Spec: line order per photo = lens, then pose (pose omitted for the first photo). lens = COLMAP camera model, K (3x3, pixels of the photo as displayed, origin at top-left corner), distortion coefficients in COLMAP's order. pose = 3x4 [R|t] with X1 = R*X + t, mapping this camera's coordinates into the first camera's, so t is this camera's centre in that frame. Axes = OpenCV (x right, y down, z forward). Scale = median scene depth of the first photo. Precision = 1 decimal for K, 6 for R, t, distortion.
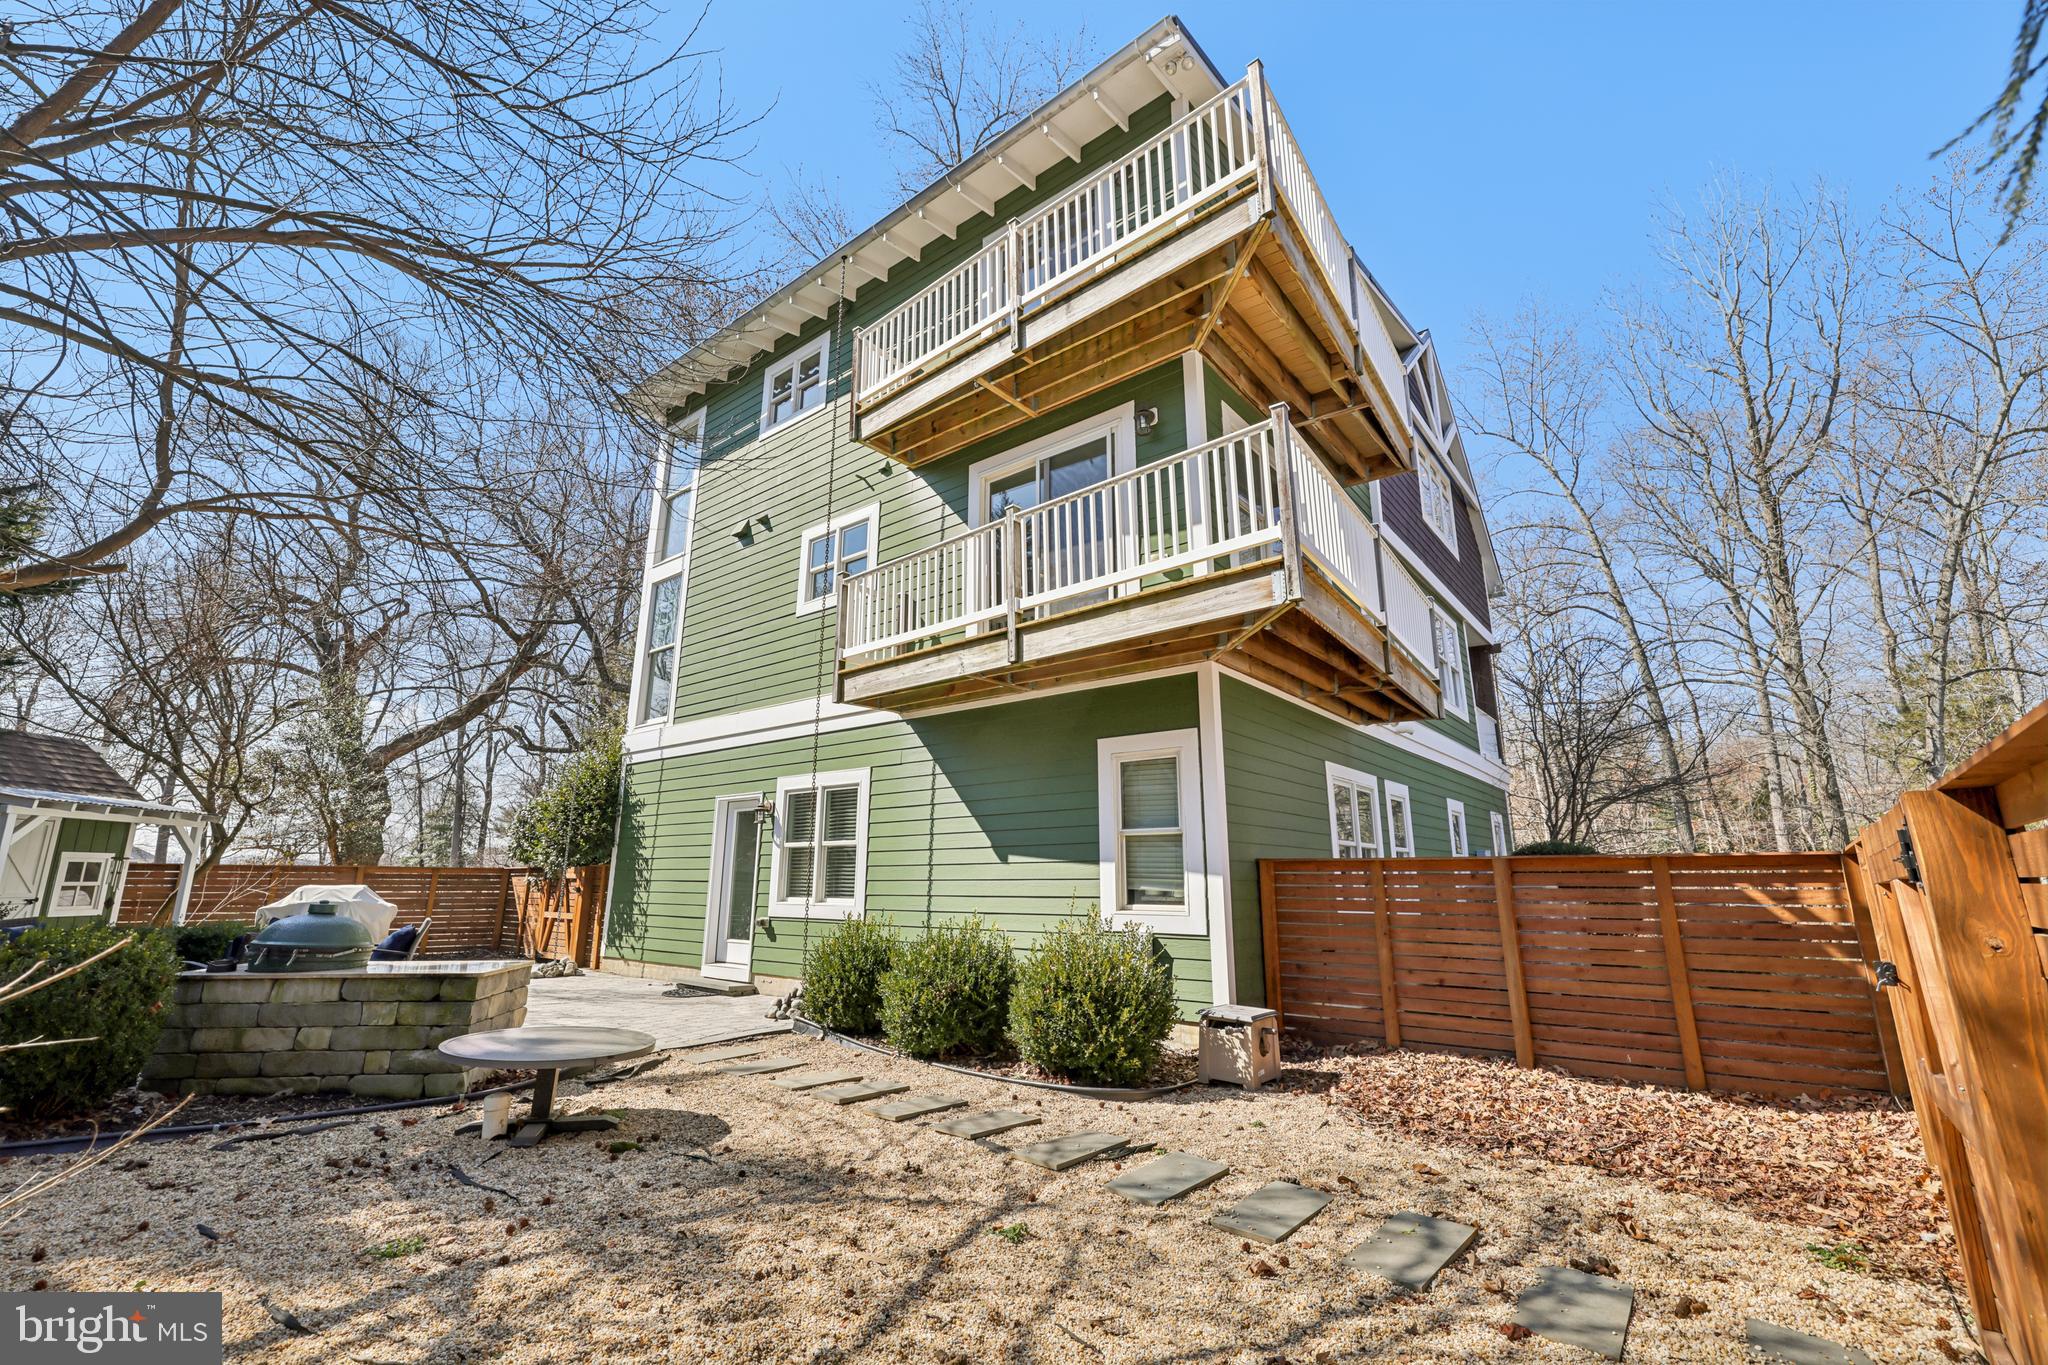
lens RADIAL K [[865.7, 0, 1018.7], [0, 865.7, 671.4], [0, 0, 1]] dist [-0.000582, 0.000272]
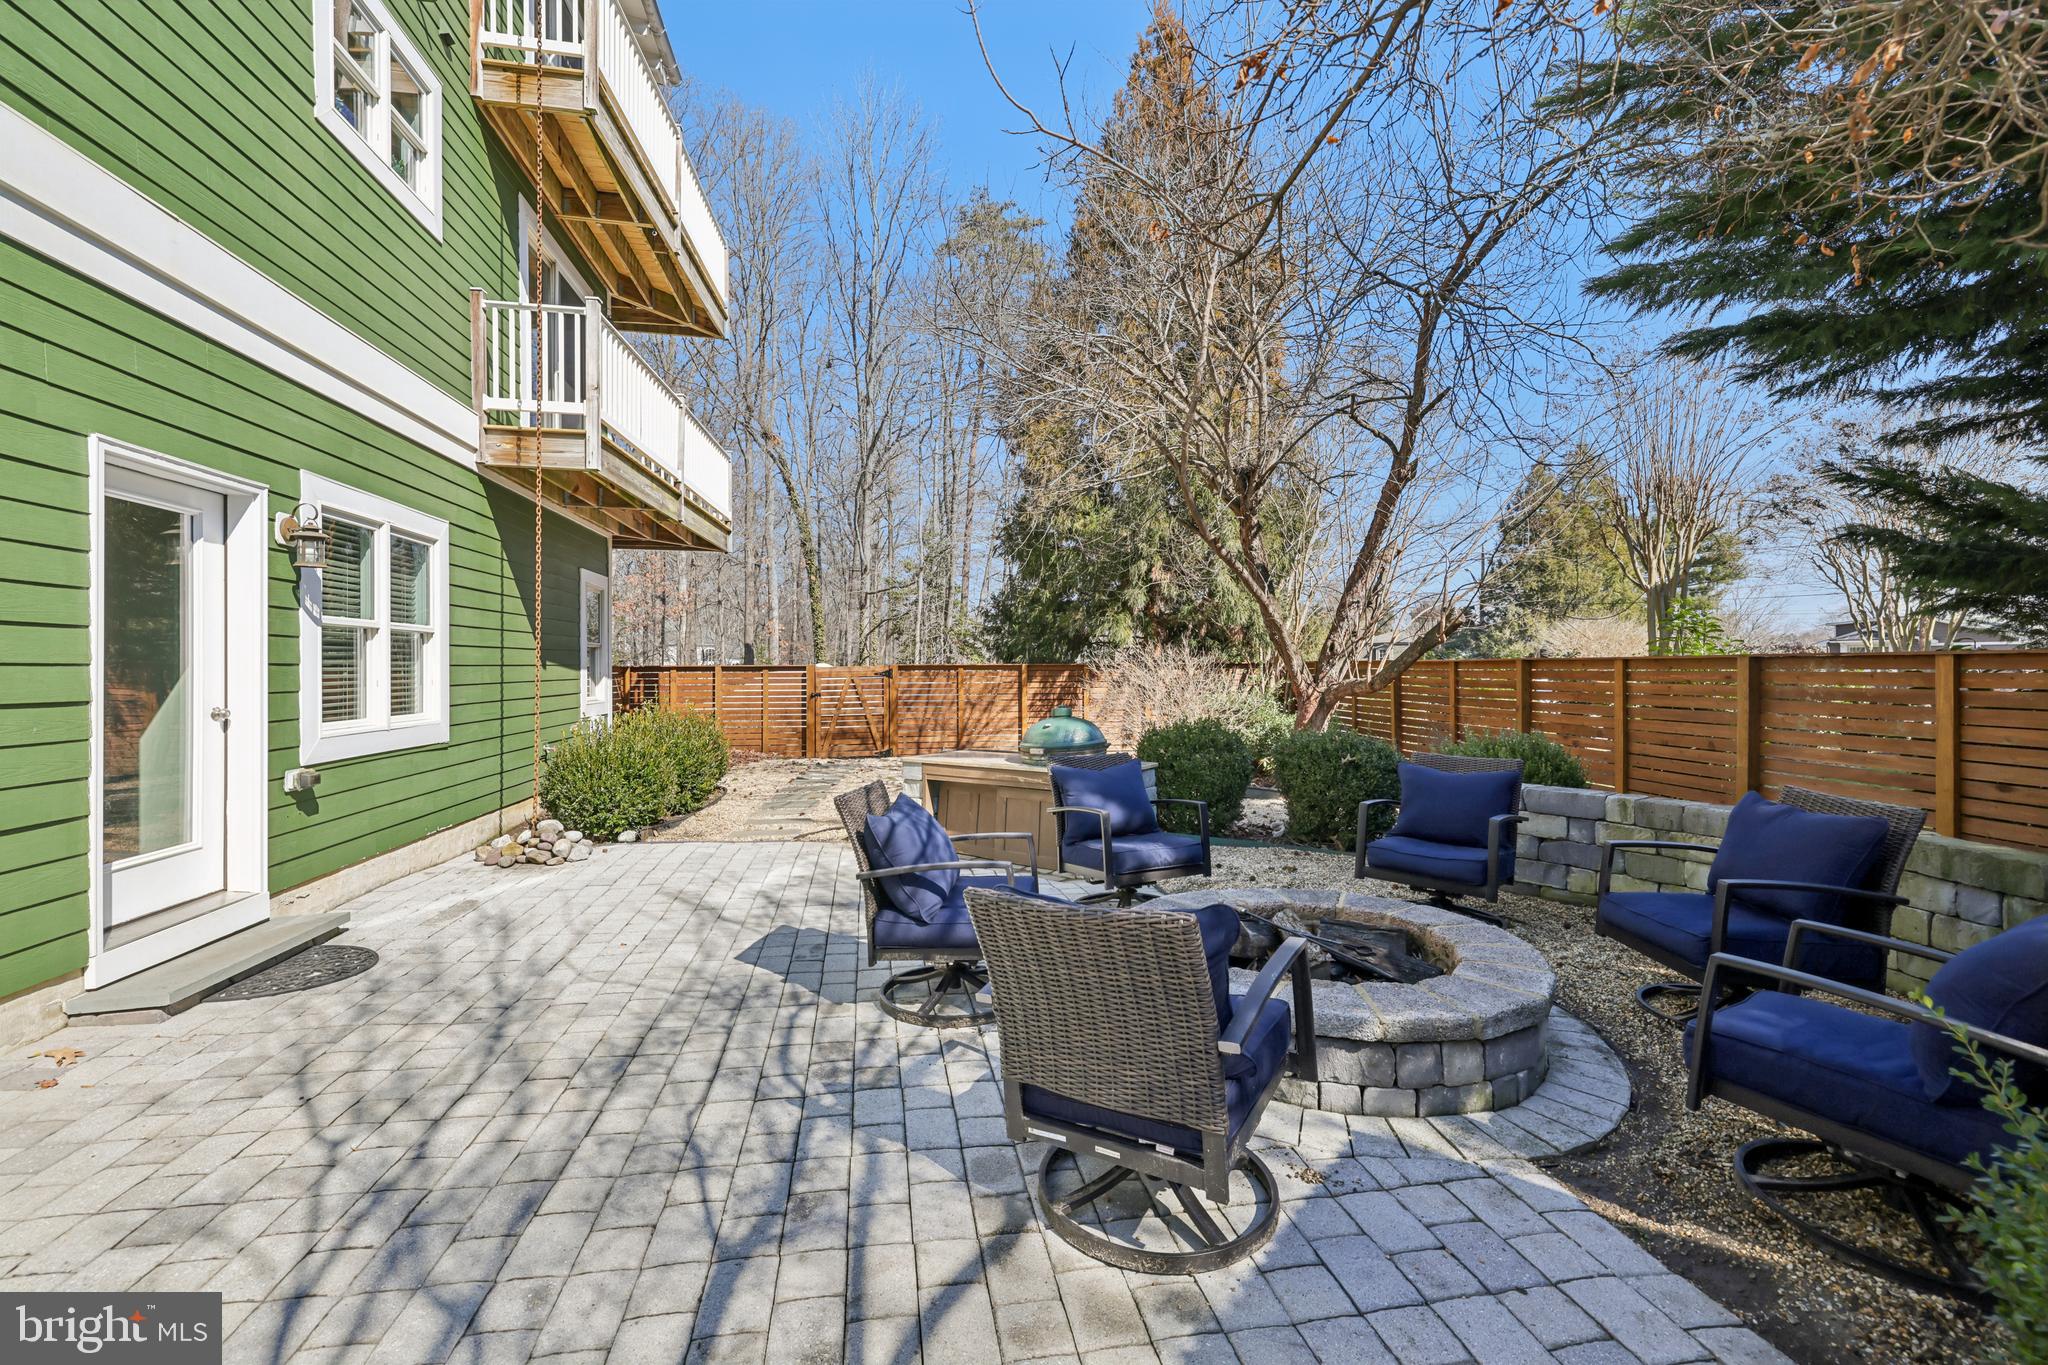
lens RADIAL K [[865.7, 0, 1018.7], [0, 865.7, 671.4], [0, 0, 1]] dist [-0.000582, 0.000272]
pose [[-0.759823, -0.003747, 0.650120, -0.966548], [-0.154110, 0.972521, -0.174509, 0.279274], [-0.631601, -0.232786, -0.739521, 1.220217]]
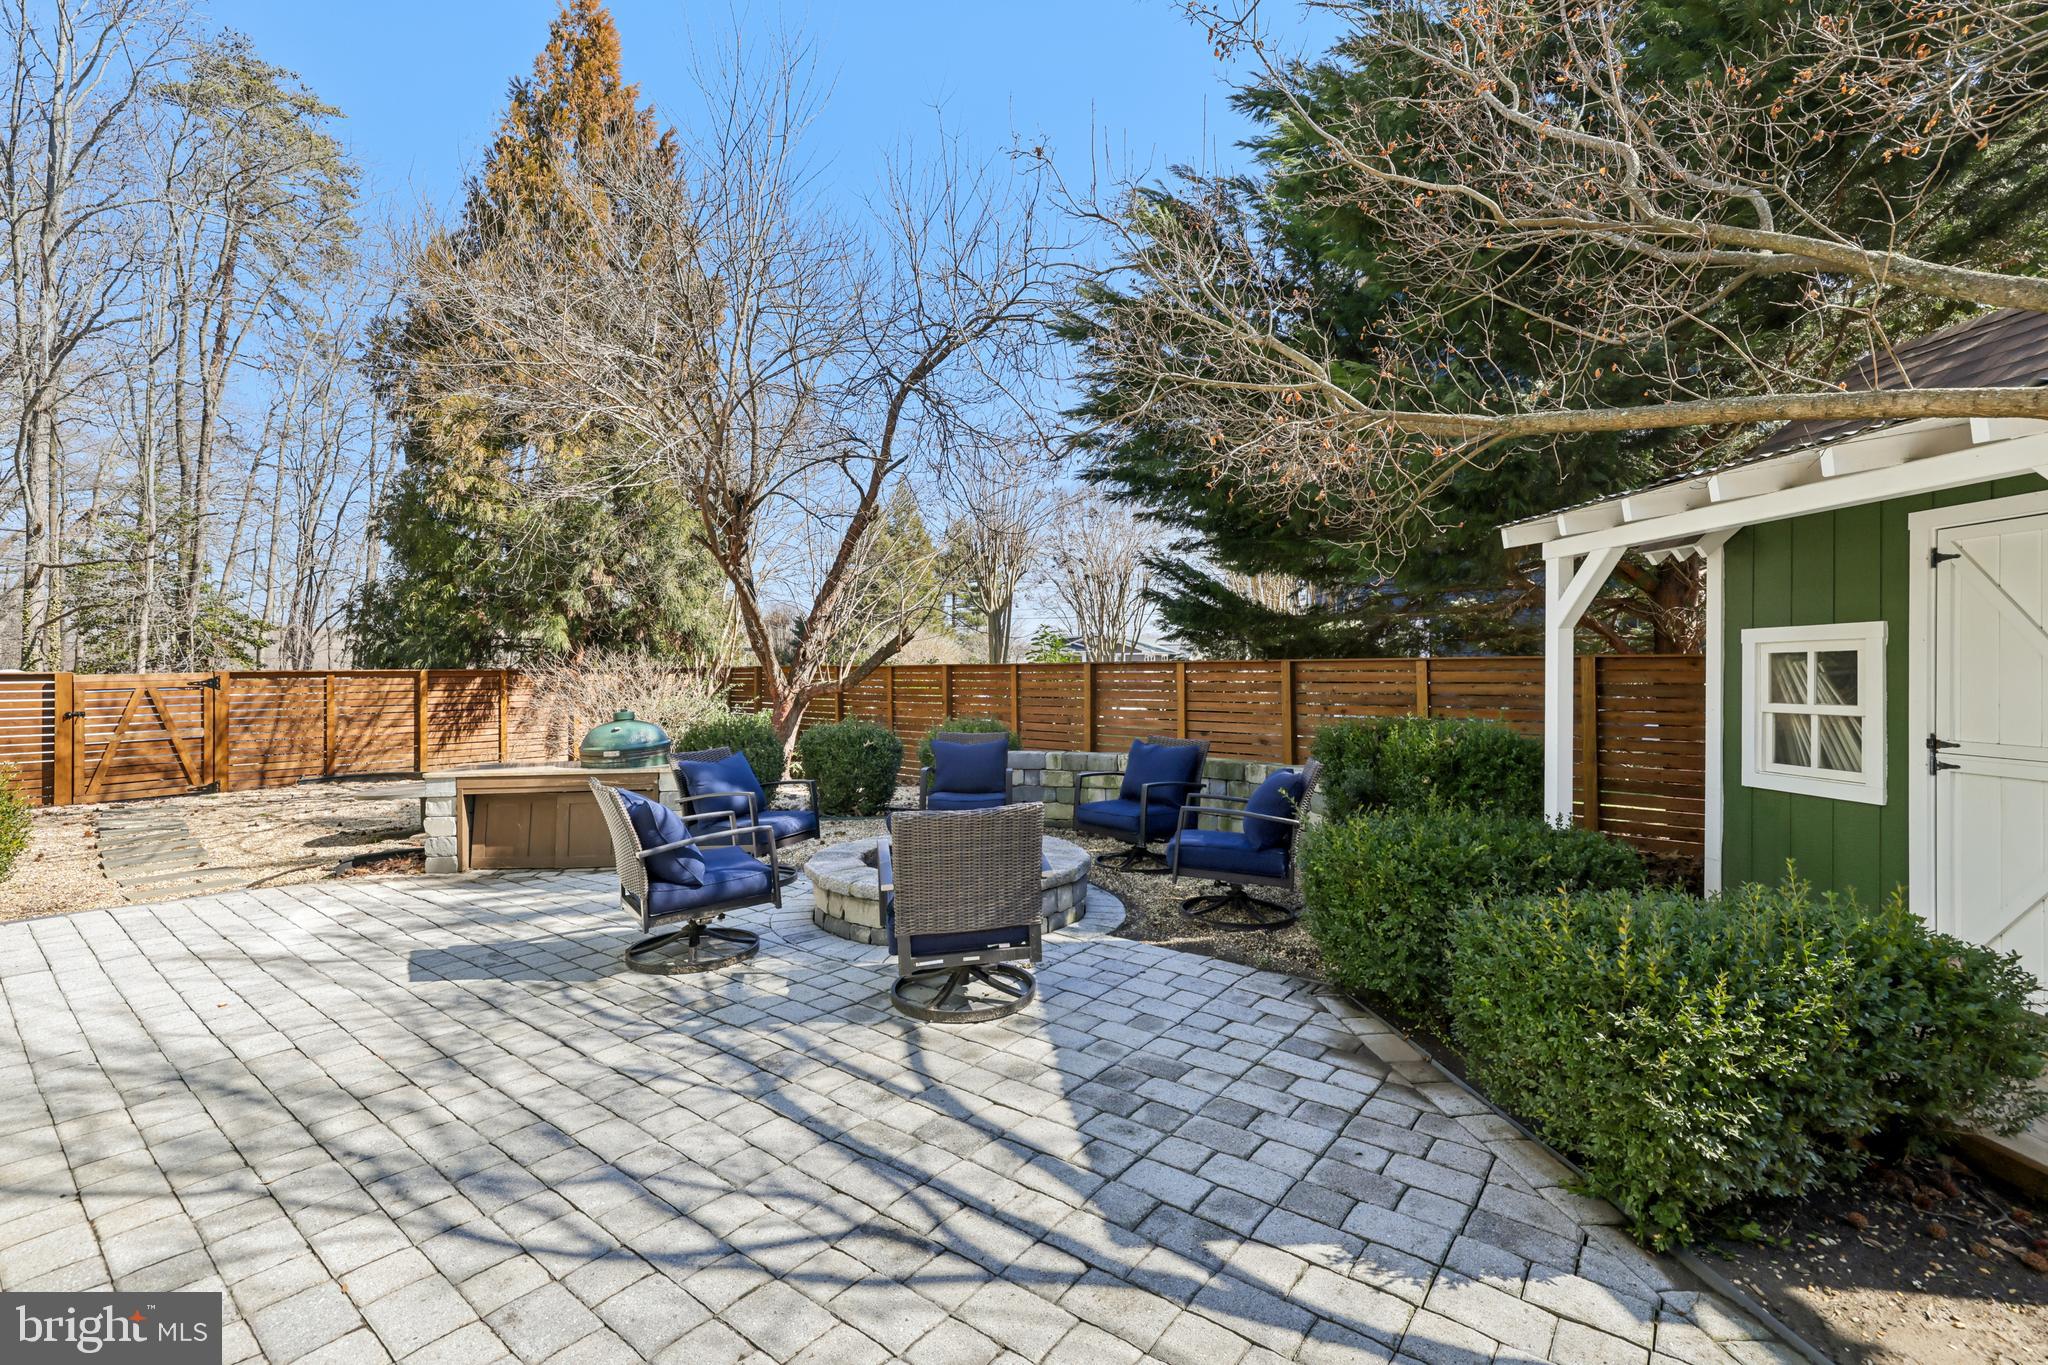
lens RADIAL K [[894.4, 0, 1020.3], [0, 894.4, 673.5], [0, 0, 1]] dist [-0.001840, 0.000016]
pose [[-0.999391, 0.004537, -0.034591, -0.844981], [0.012451, 0.972602, -0.232141, 0.328215], [0.032590, -0.232431, -0.972067, 1.425715]]
